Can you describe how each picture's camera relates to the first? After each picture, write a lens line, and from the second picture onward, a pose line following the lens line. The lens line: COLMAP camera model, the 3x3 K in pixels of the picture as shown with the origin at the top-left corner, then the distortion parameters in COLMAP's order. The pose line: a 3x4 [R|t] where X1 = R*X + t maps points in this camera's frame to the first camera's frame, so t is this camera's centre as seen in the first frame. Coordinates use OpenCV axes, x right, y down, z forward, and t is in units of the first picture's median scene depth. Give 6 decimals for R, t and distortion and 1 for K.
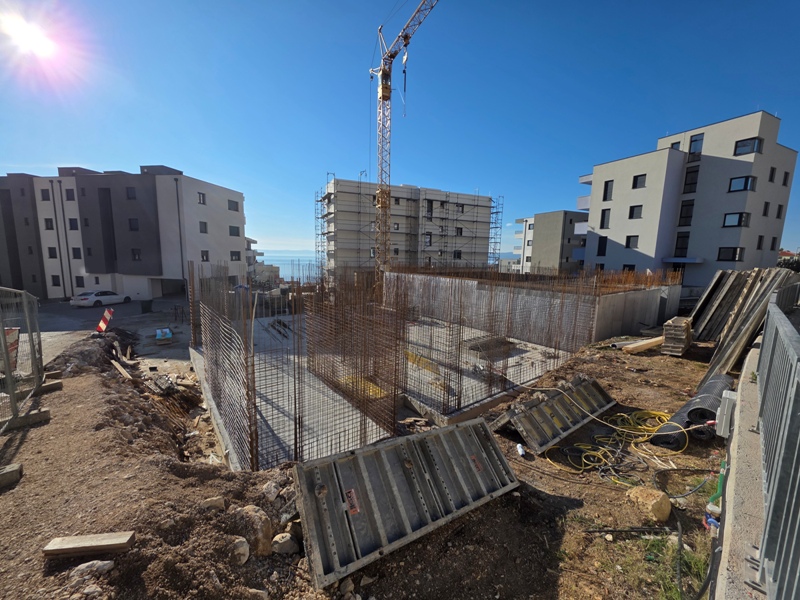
lens RADIAL K [[320.6, 0, 398.9], [0, 320.6, 298.3], [0, 0, 1]] dist [0.001019, 0.001338]
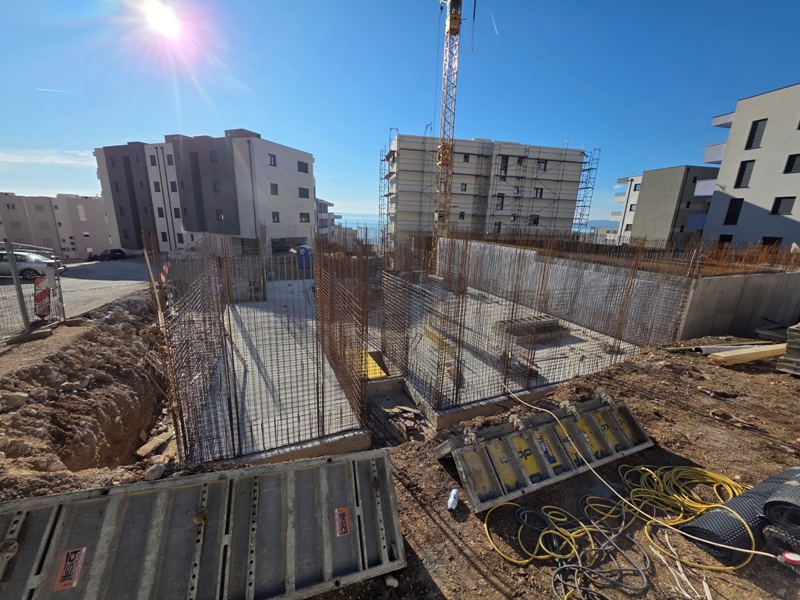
lens RADIAL K [[320.6, 0, 401.3], [0, 320.6, 299.4], [0, 0, 1]] dist [0.001019, 0.001338]
pose [[0.969866, 0.074724, -0.231898, 0.066792], [-0.049345, 0.992325, 0.113381, -0.003780], [0.238590, -0.098522, 0.966110, 0.059325]]
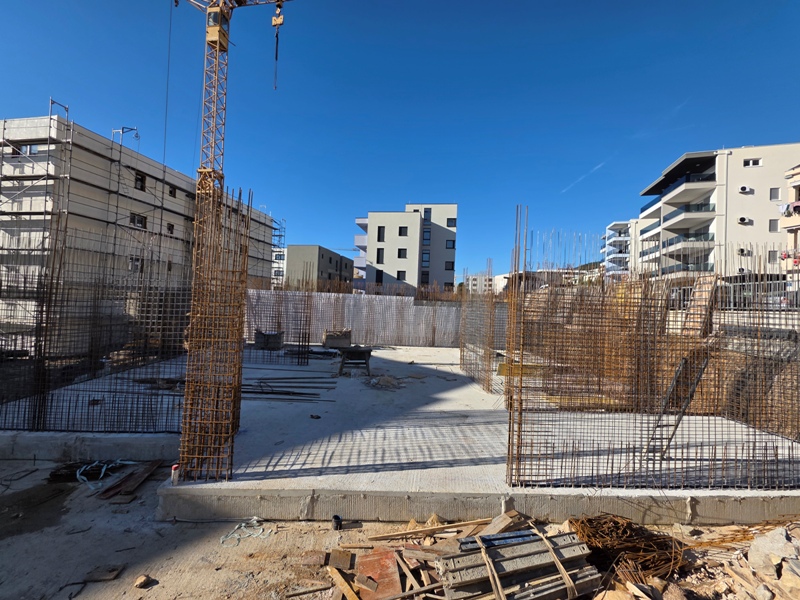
lens RADIAL K [[320.6, 0, 398.1], [0, 320.6, 295.5], [0, 0, 1]] dist [0.001019, 0.001338]
pose [[0.551982, 0.025184, 0.833476, -0.363409], [0.080388, 0.993281, -0.083250, 0.011426], [-0.829972, 0.112954, 0.546249, 0.311199]]
